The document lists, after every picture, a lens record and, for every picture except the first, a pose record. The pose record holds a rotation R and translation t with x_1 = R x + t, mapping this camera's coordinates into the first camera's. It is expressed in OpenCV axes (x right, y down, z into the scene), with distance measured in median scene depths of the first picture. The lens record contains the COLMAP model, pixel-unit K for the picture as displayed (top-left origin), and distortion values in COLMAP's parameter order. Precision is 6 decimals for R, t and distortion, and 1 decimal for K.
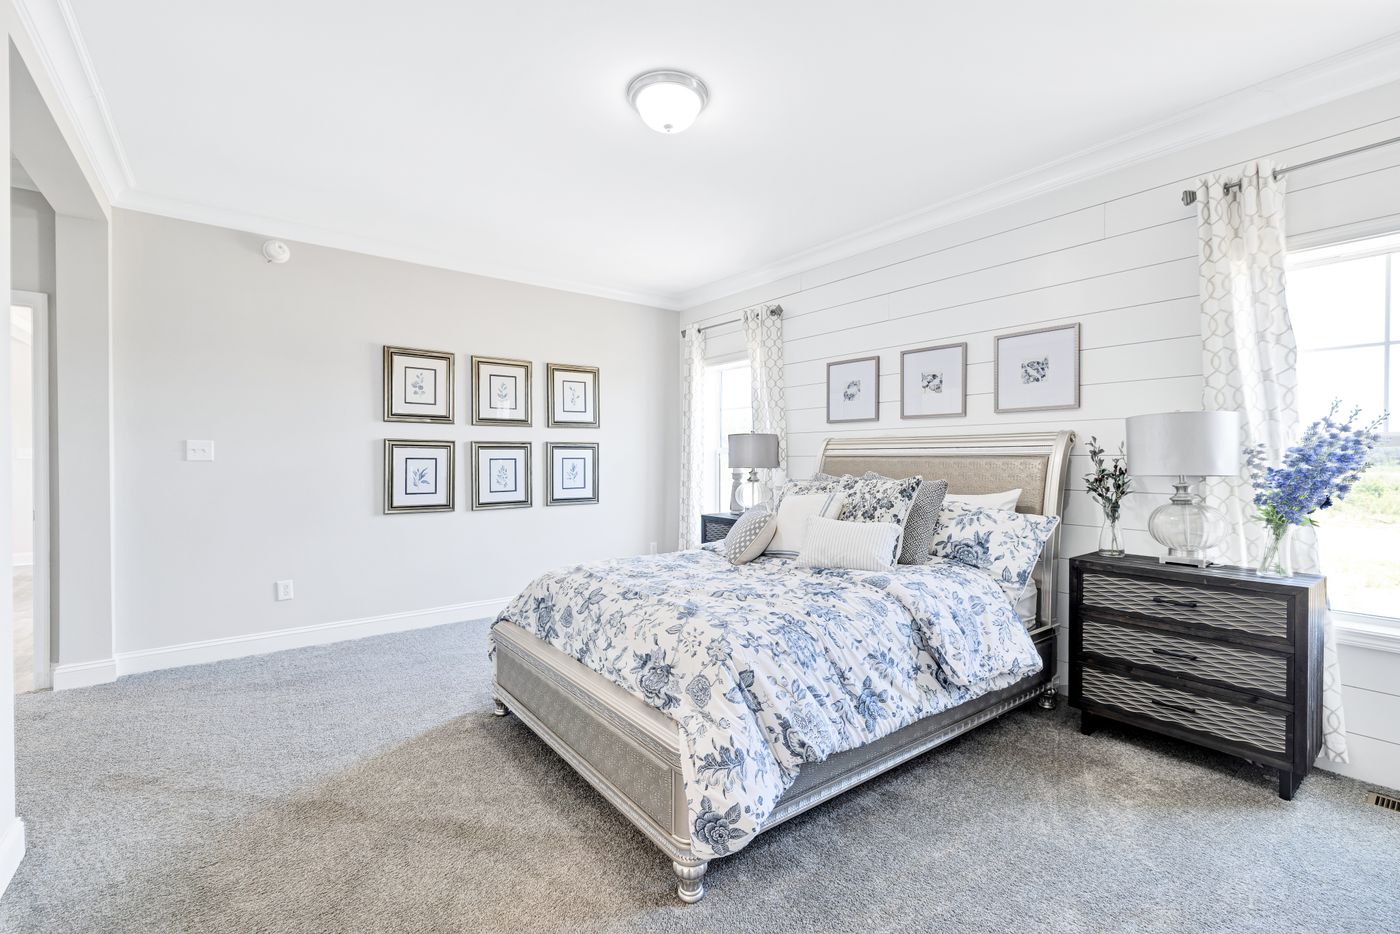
lens RADIAL K [[607.1, 0, 705.5], [0, 607.1, 461.6], [0, 0, 1]] dist [-0.001827, -0.000134]
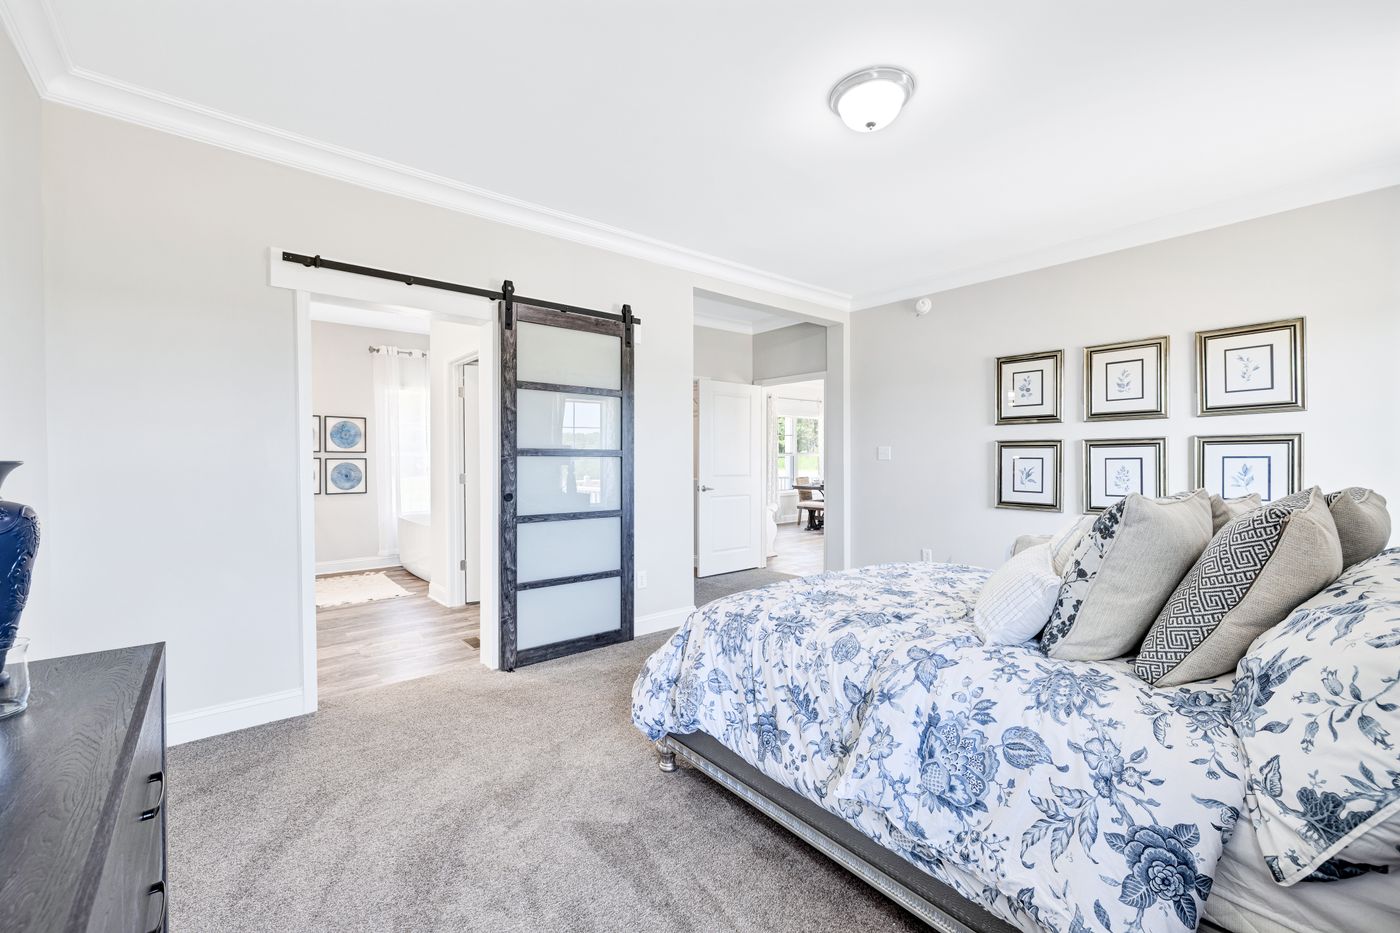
lens RADIAL K [[607.1, 0, 705.2], [0, 607.1, 463.4], [0, 0, 1]] dist [-0.001827, -0.000134]
pose [[0.012647, 0.006621, -0.999898, 0.552692], [-0.002051, 0.999976, 0.006595, -0.001888], [0.999918, 0.001967, 0.012661, 0.425575]]
